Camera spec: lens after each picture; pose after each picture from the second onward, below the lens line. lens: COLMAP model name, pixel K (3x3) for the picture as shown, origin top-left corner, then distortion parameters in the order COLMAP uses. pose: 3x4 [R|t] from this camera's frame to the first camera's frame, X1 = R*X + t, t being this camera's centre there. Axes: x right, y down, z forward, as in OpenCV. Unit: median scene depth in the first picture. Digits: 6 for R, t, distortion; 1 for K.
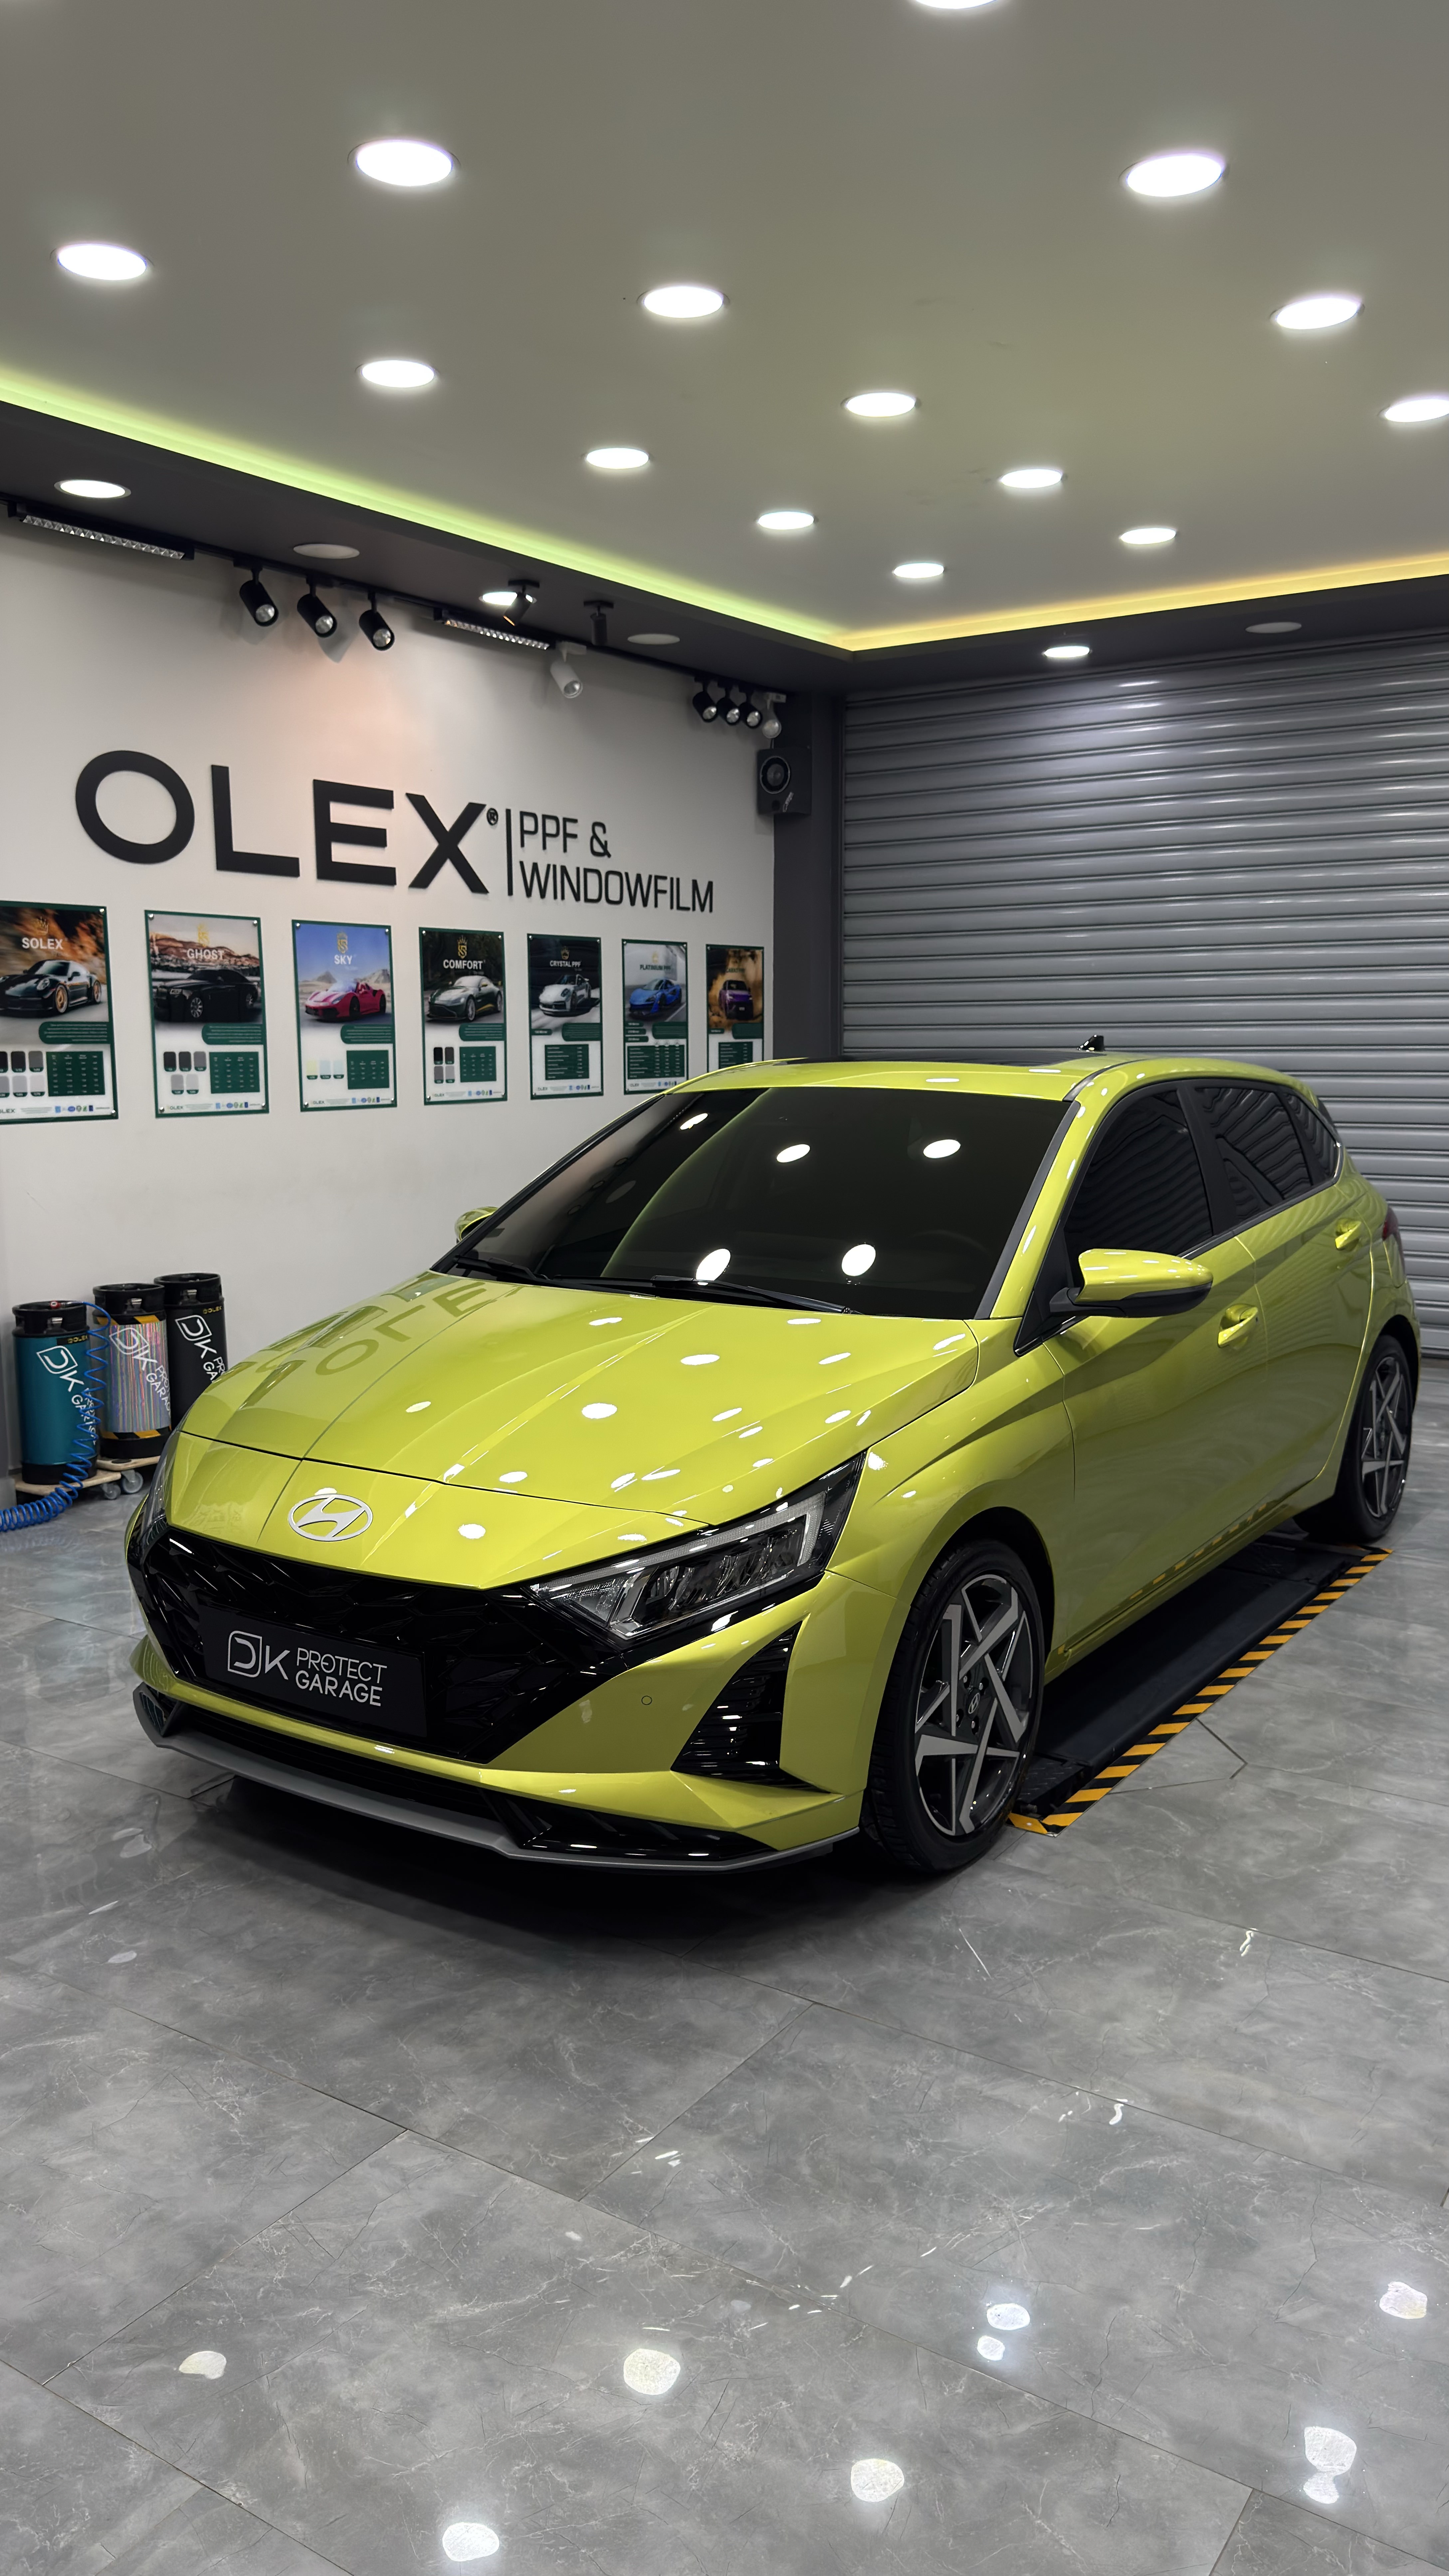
lens RADIAL K [[1900.0, 0, 709.8], [0, 1900.0, 1305.4], [0, 0, 1]] dist [0.191528, -0.379525]
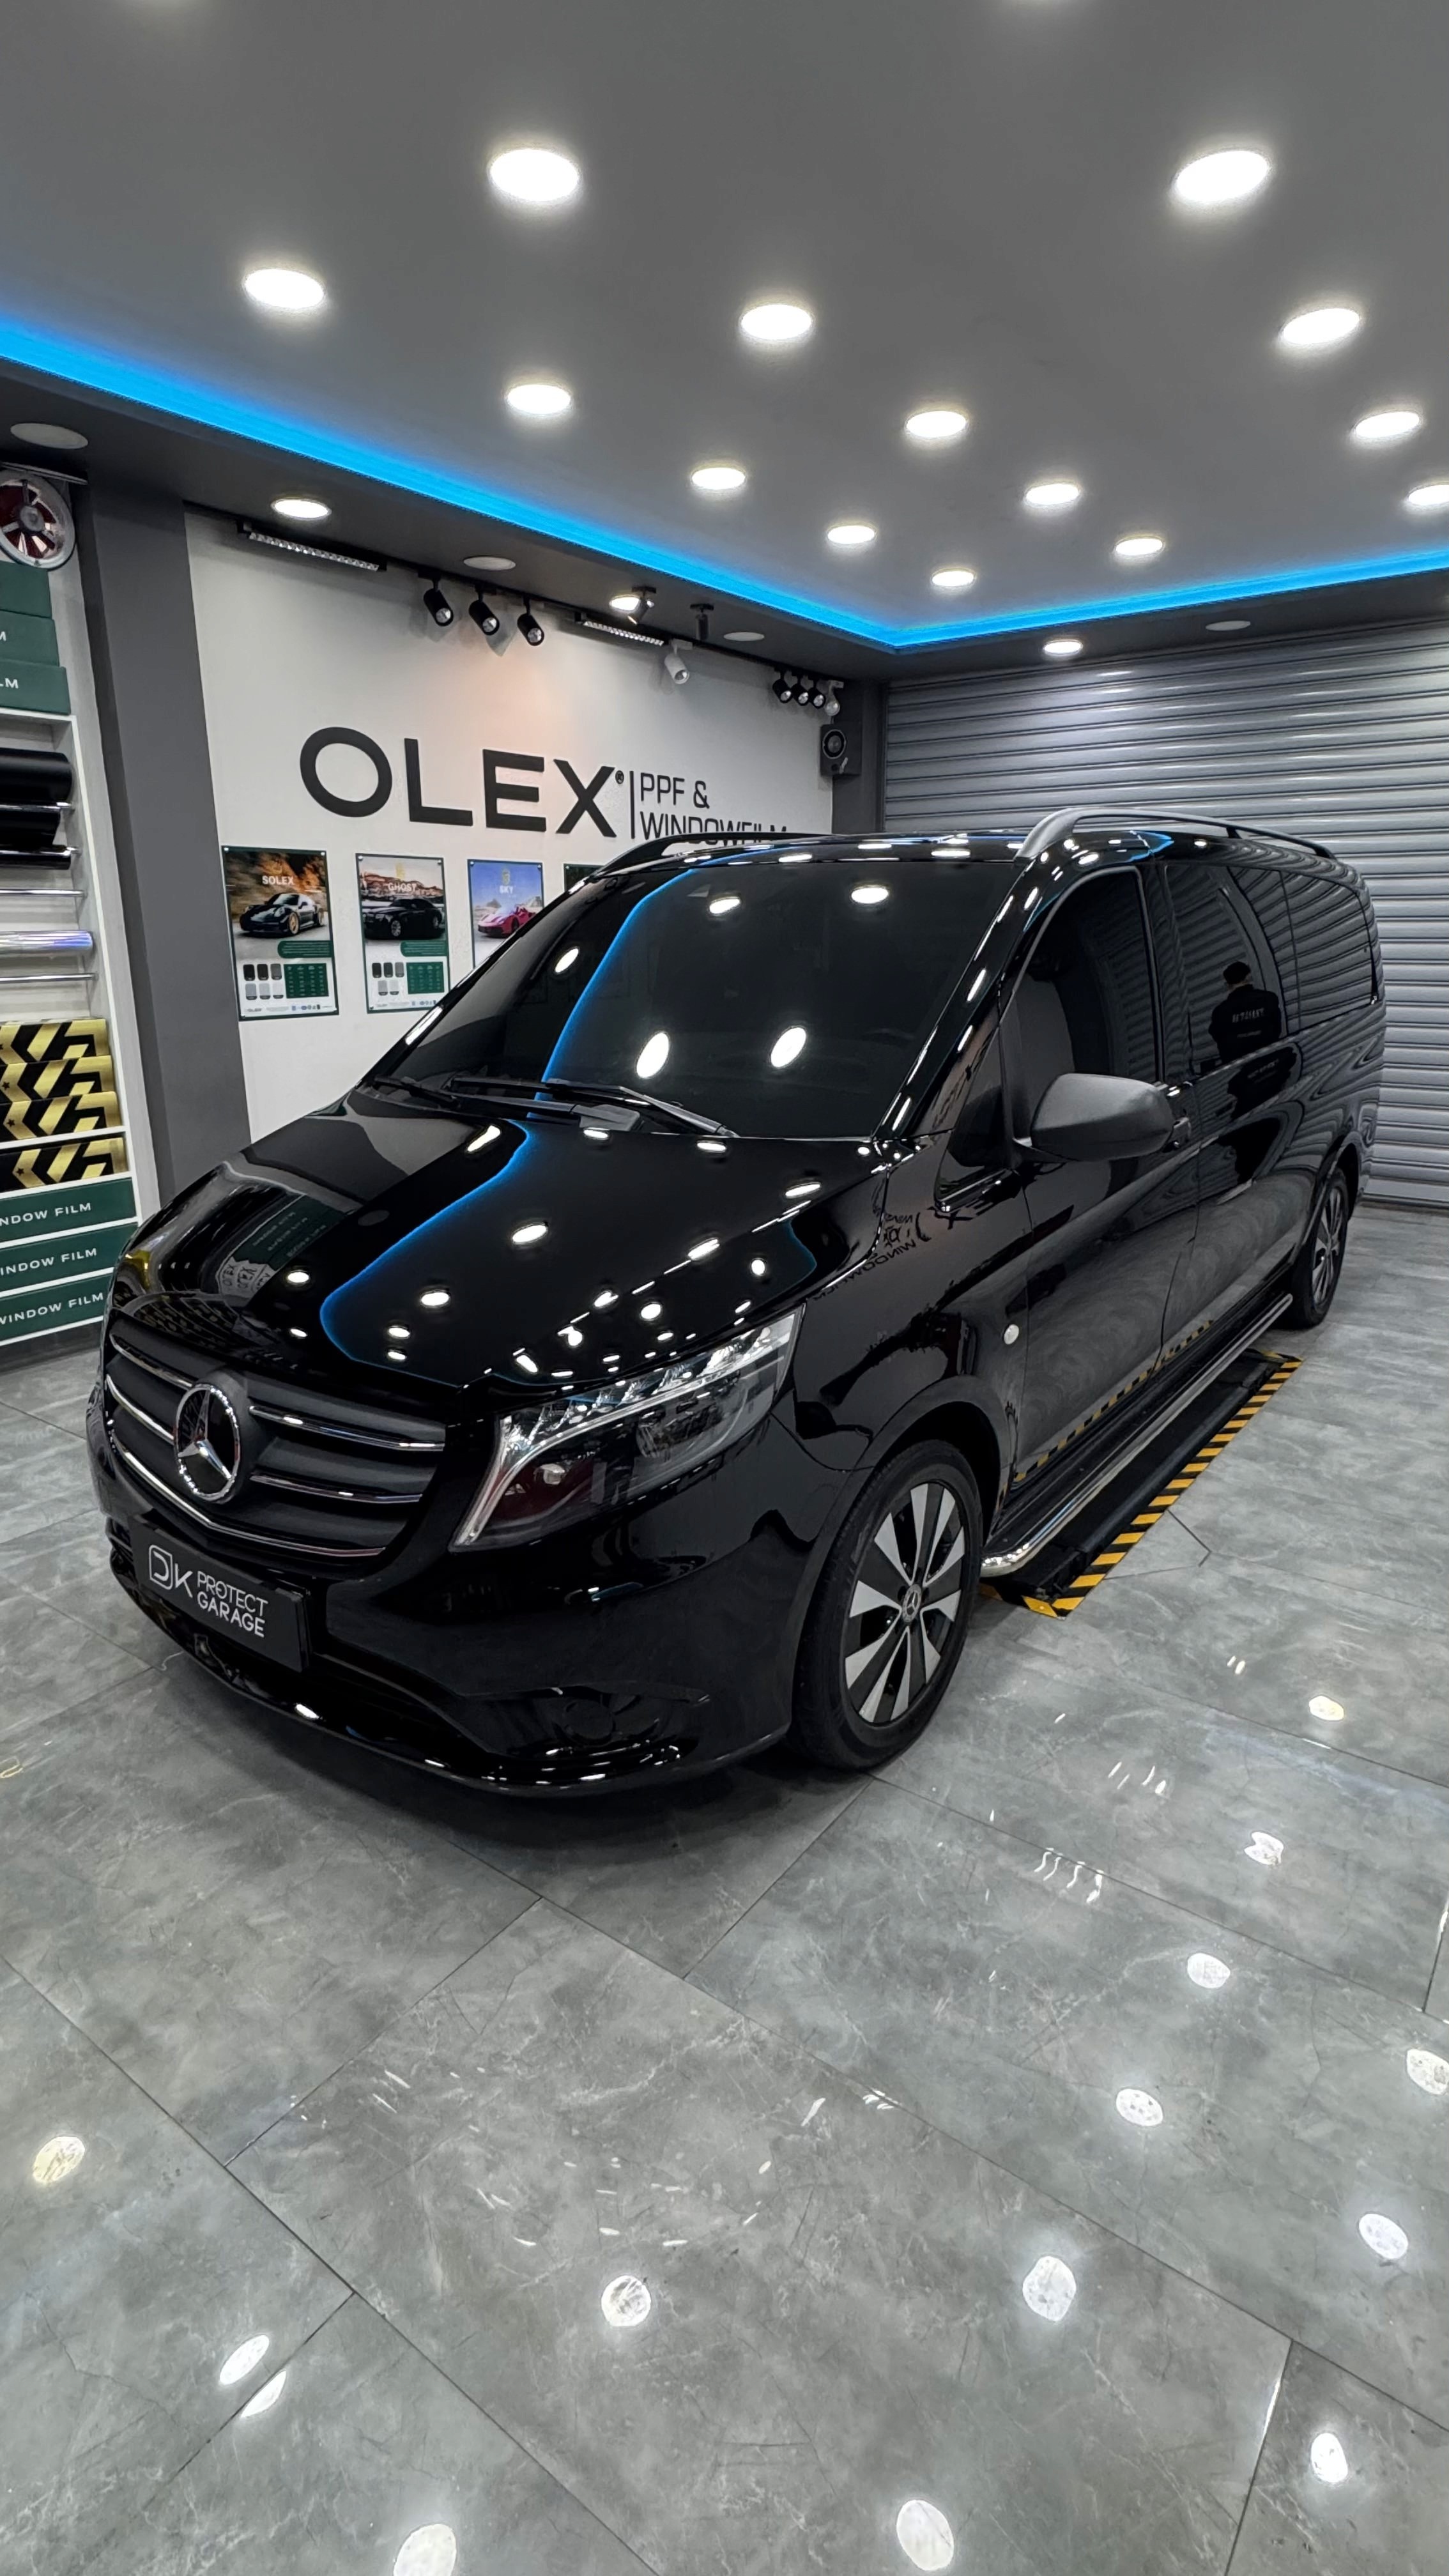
lens RADIAL K [[1285.4, 0, 724.5], [0, 1285.4, 1288.0], [0, 0, 1]] dist [-0.002321, 0.000492]
pose [[0.999295, 0.011789, -0.035643, -0.006975], [-0.007209, 0.992004, 0.126004, -0.021682], [0.036844, -0.125658, 0.991389, 0.100532]]
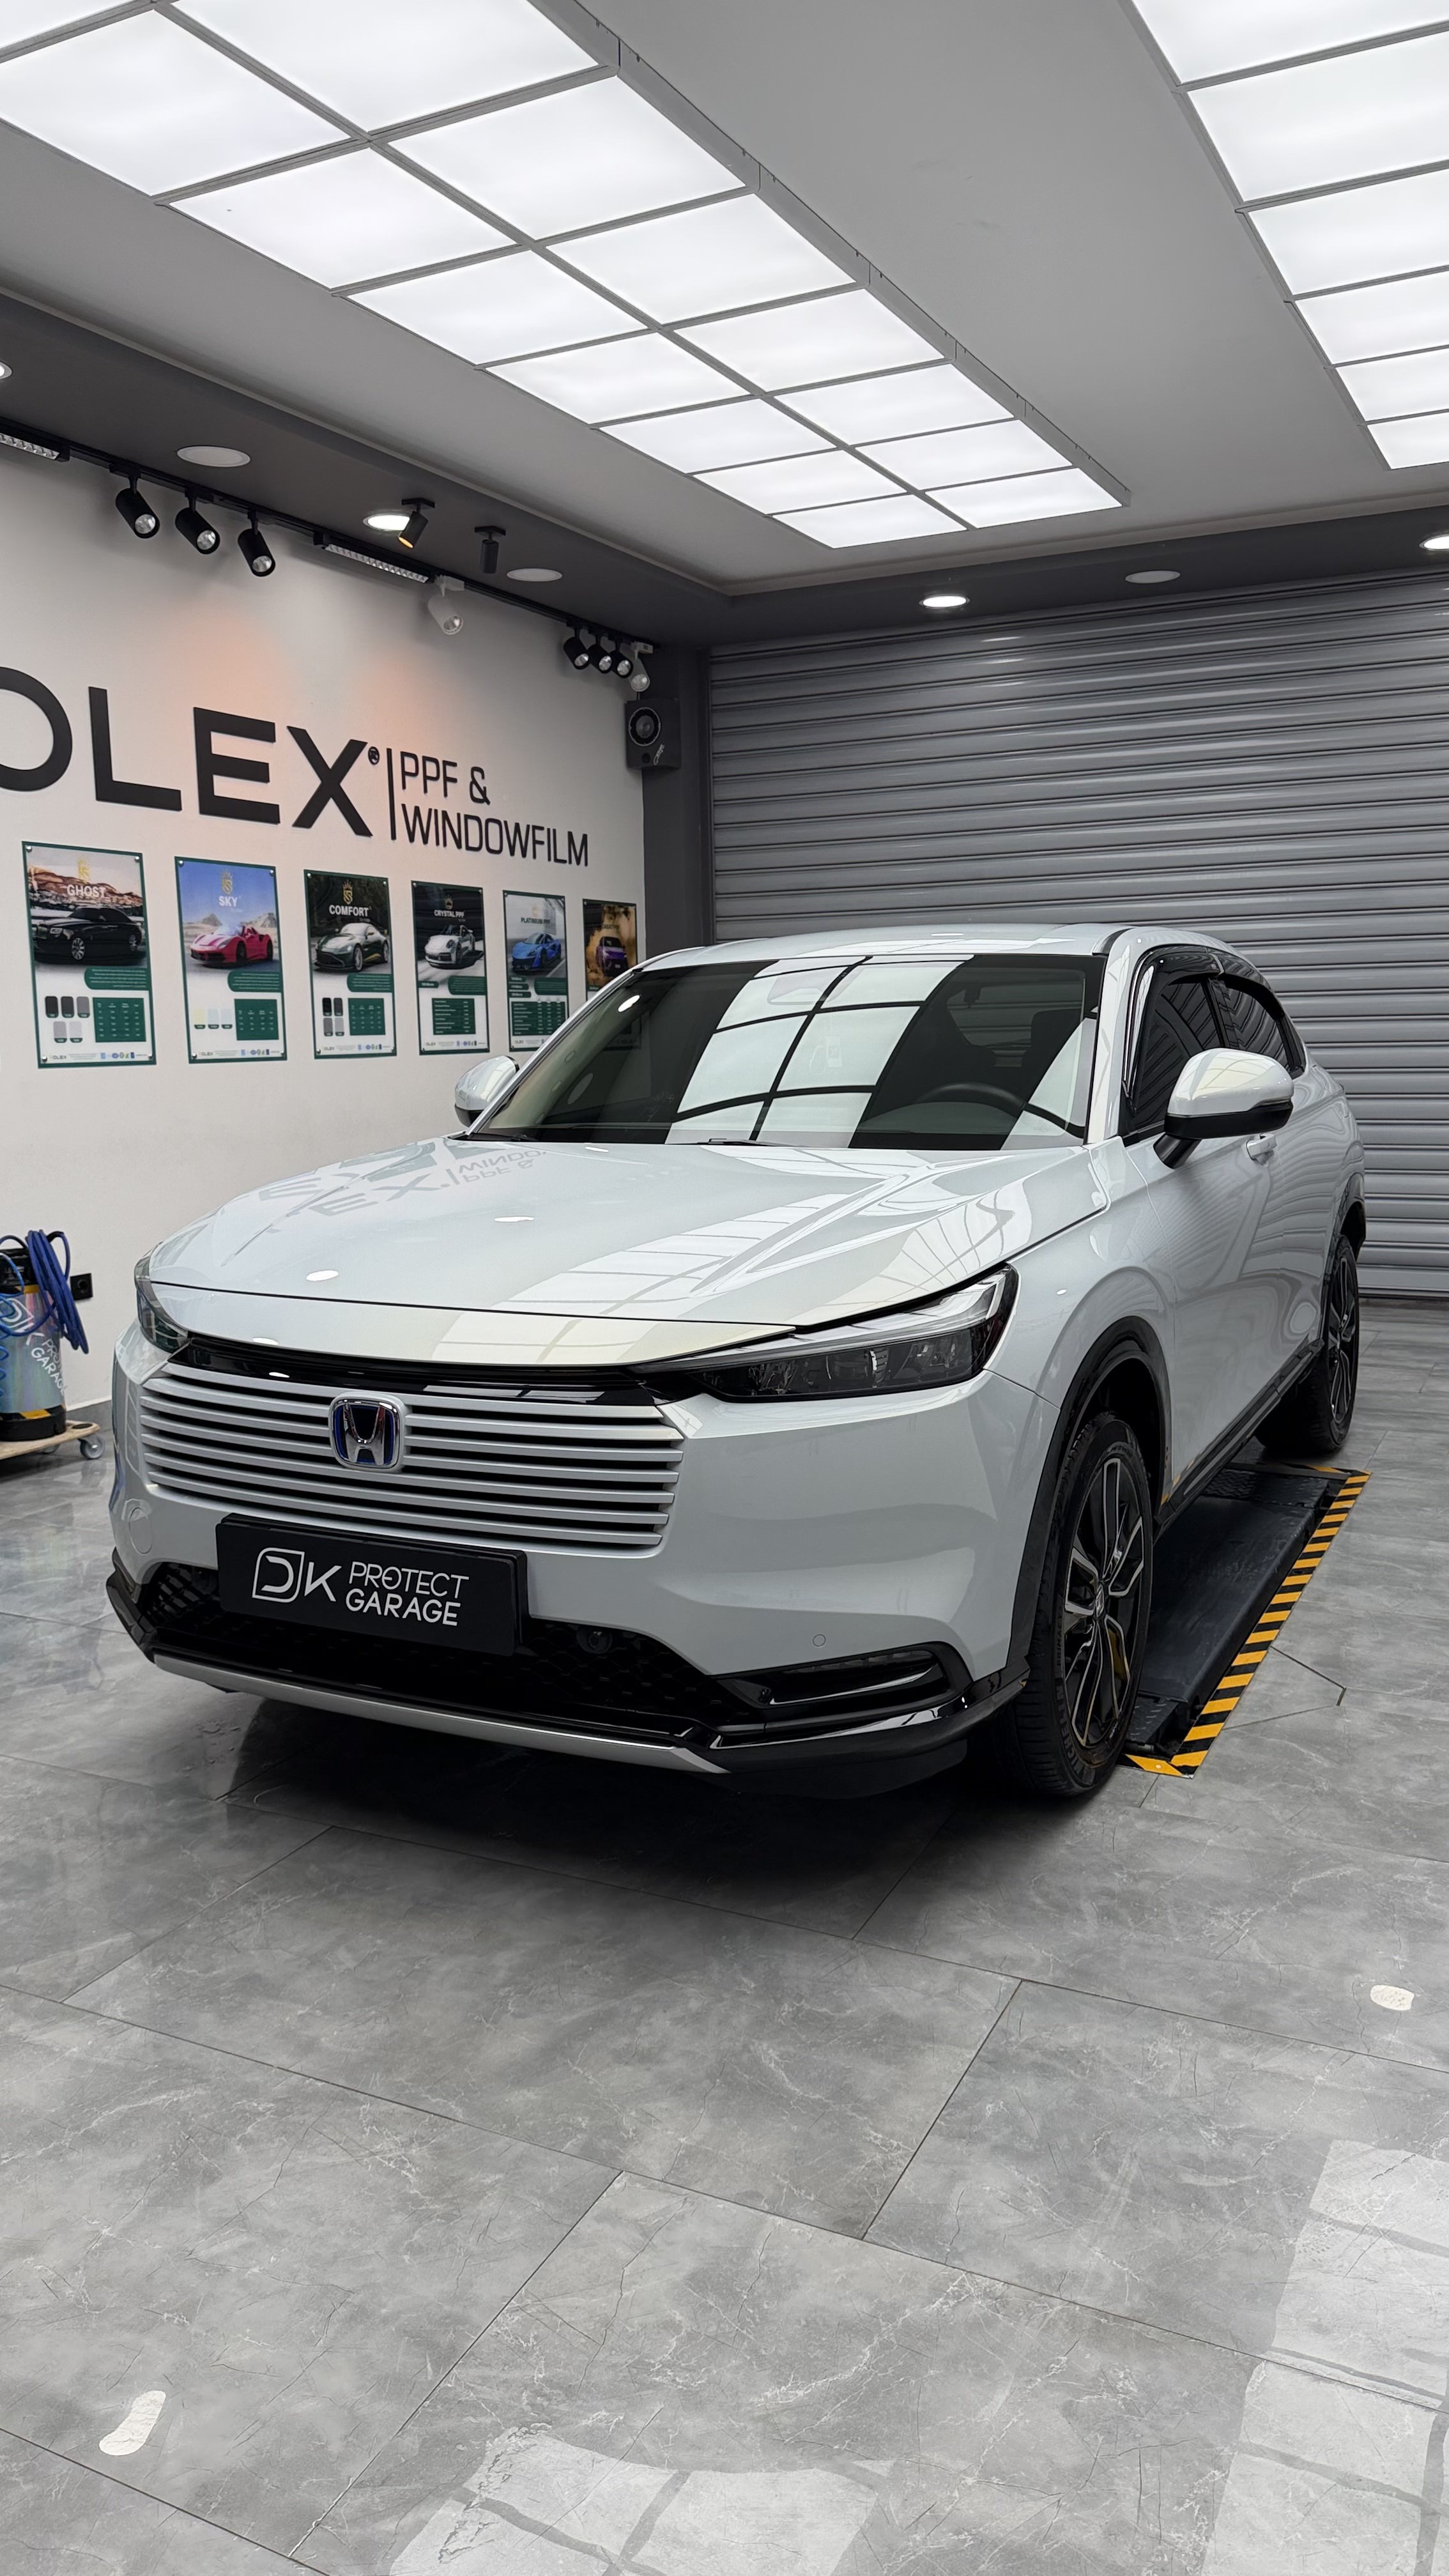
lens RADIAL K [[1811.5, 0, 725.3], [0, 1811.5, 1317.5], [0, 0, 1]] dist [0.146362, -0.278546]
pose [[0.990198, -0.032570, 0.135819, -0.081470], [0.030783, 0.999410, 0.015238, 0.017004], [-0.136236, -0.010908, 0.990616, 0.080536]]
